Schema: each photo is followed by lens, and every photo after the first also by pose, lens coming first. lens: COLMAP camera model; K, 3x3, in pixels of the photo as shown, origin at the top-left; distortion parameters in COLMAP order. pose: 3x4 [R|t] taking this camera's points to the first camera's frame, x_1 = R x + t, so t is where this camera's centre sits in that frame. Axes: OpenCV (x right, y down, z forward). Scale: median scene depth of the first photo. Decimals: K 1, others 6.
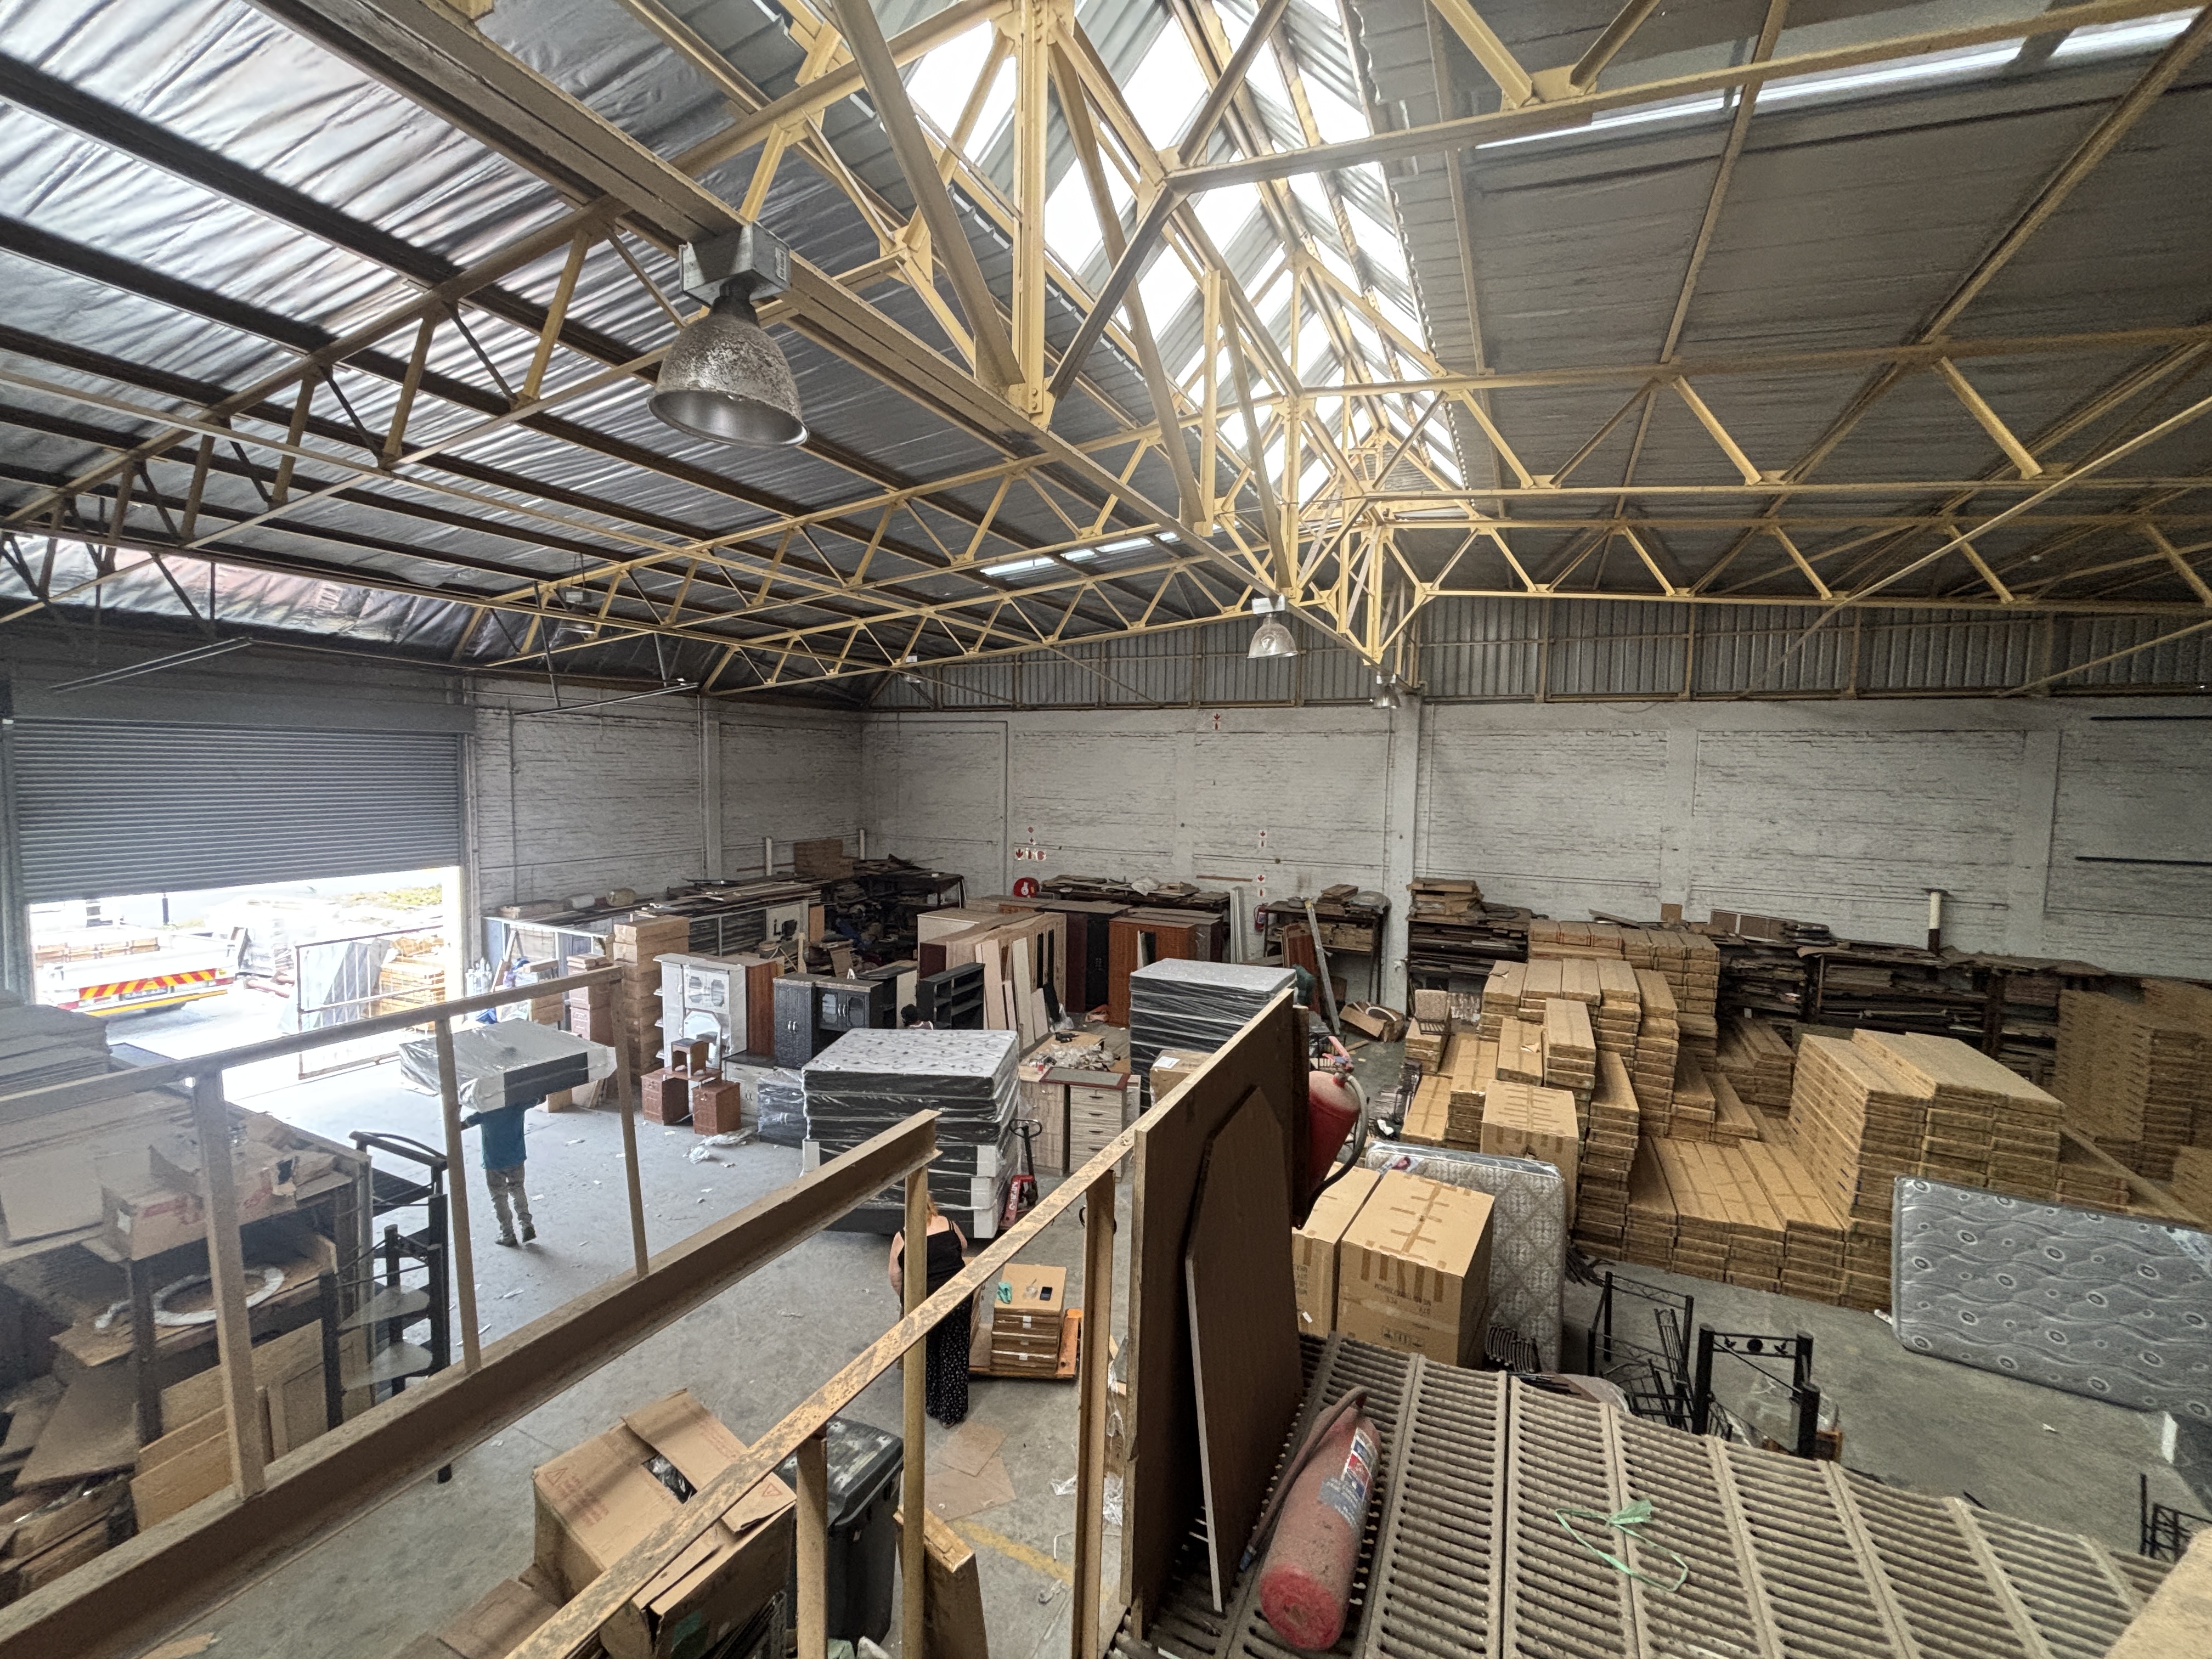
lens RADIAL K [[882.7, 0, 1106.6], [0, 882.7, 827.0], [0, 0, 1]] dist [0.002909, 0.000124]
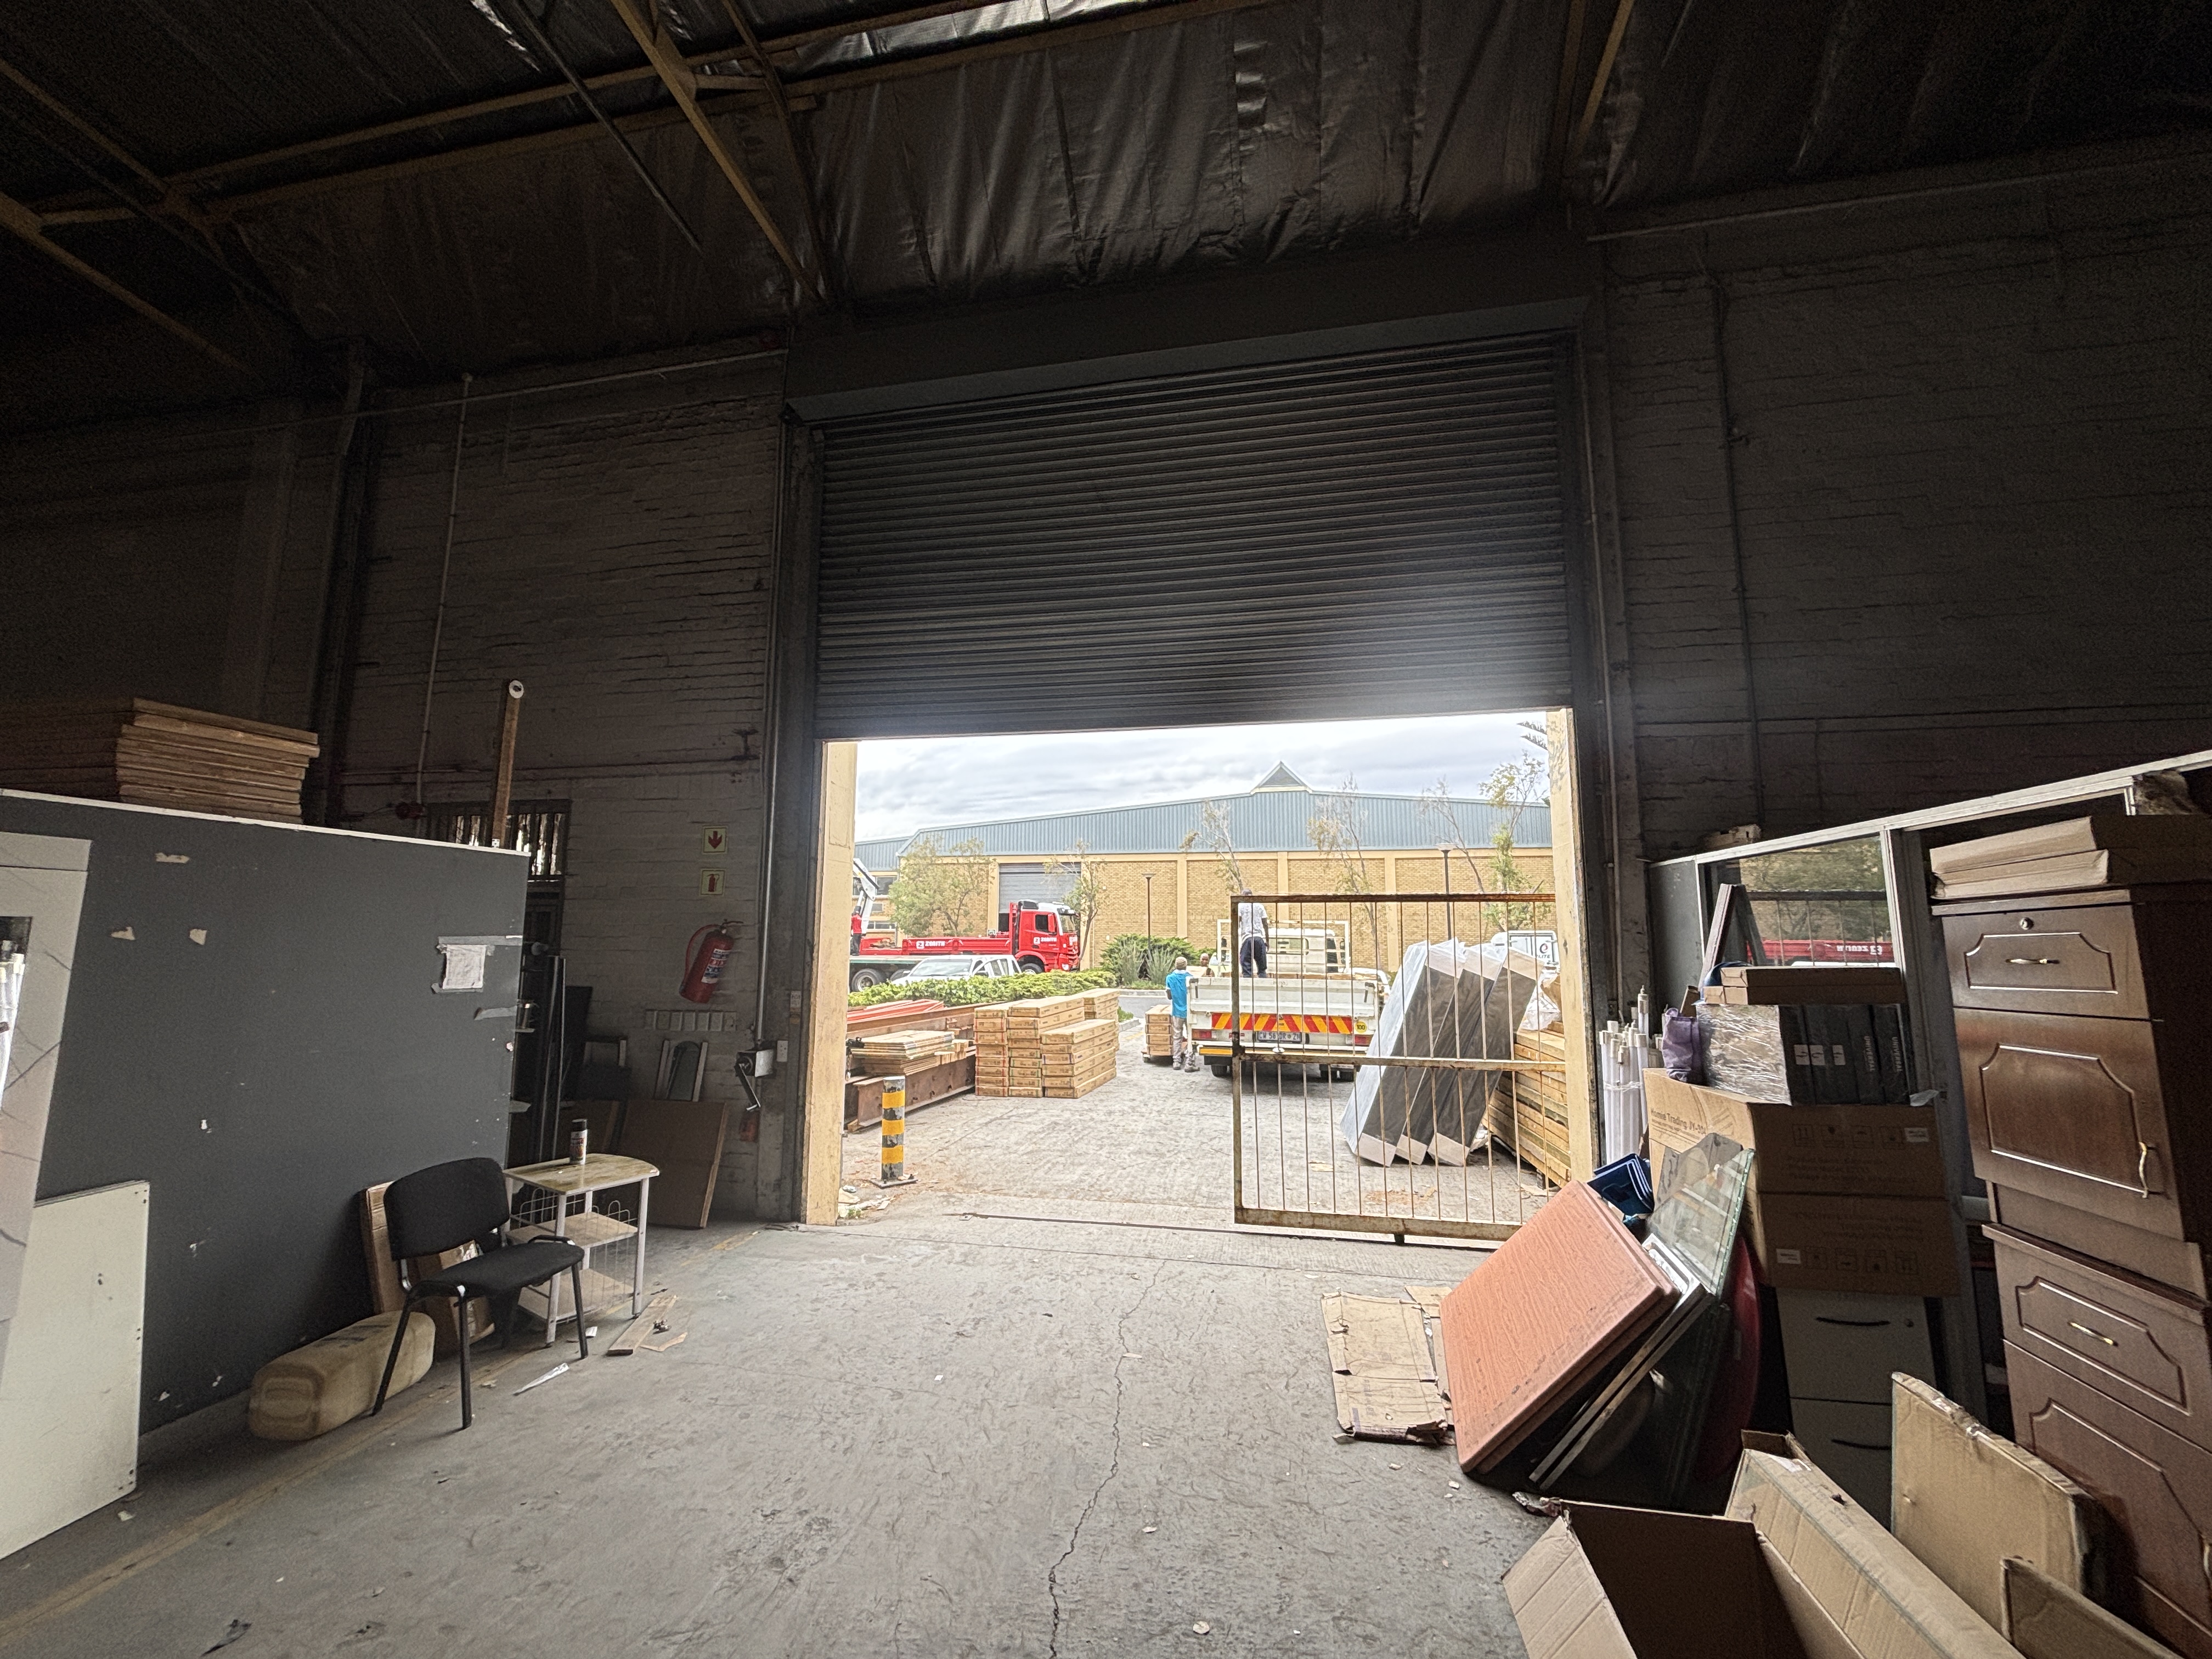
lens RADIAL K [[882.7, 0, 1107.1], [0, 882.7, 824.3], [0, 0, 1]] dist [0.002909, 0.000124]
pose [[0.254104, -0.135382, -0.957655, -0.446726], [-0.067367, 0.985272, -0.157162, 0.151774], [0.964828, 0.104450, 0.241241, 0.732264]]
